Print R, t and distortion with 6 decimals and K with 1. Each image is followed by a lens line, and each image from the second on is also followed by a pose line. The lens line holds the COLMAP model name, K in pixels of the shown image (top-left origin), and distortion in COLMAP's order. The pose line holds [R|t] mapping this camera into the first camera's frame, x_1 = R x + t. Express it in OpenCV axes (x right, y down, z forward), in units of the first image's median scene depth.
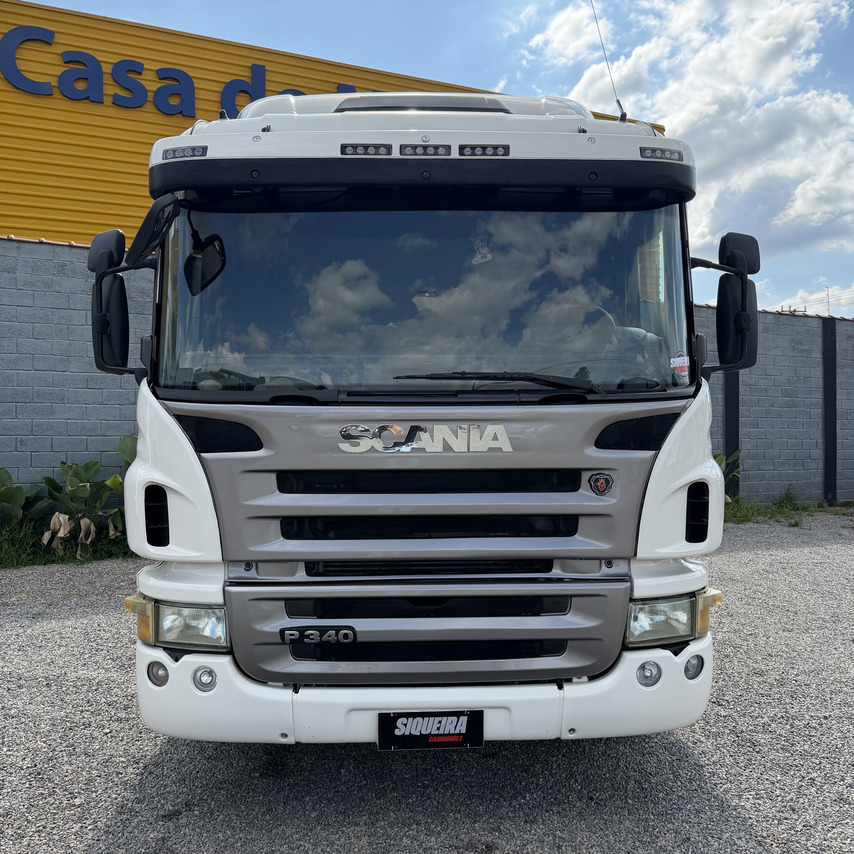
lens RADIAL K [[763.2, 0, 427.0], [0, 763.2, 427.0], [0, 0, 1]] dist [0.050514, -0.007459]
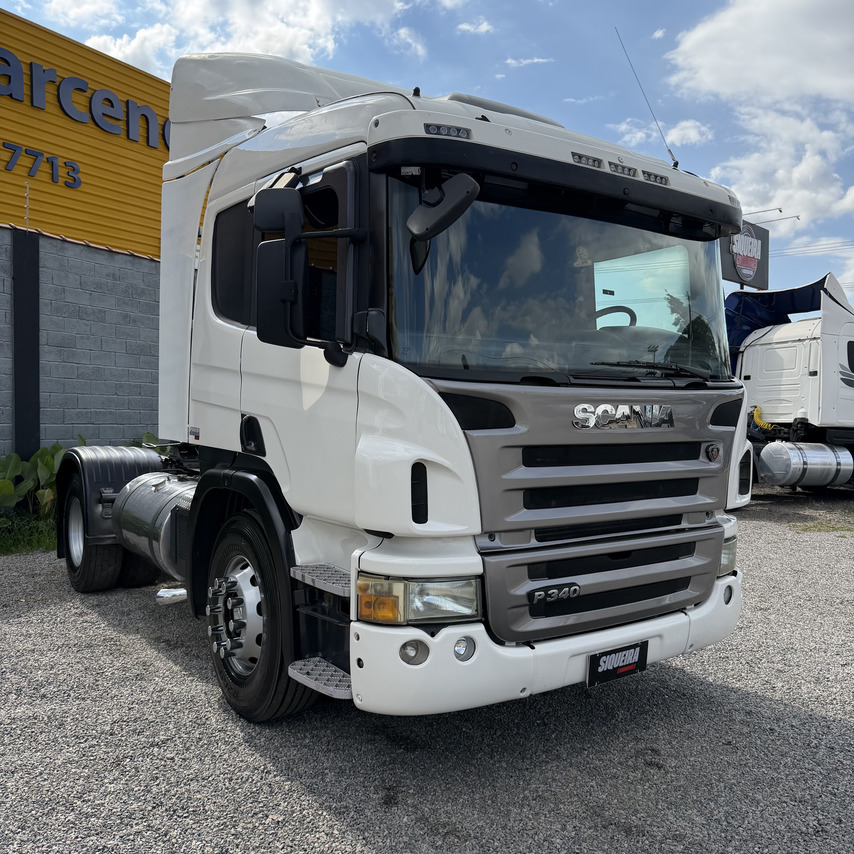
lens RADIAL K [[763.2, 0, 427.0], [0, 763.2, 427.0], [0, 0, 1]] dist [0.050514, -0.007459]
pose [[0.847899, -0.001109, 0.530156, -0.873940], [-0.008883, 0.999828, 0.016298, 0.013684], [-0.530083, -0.018529, 0.847743, 0.159157]]
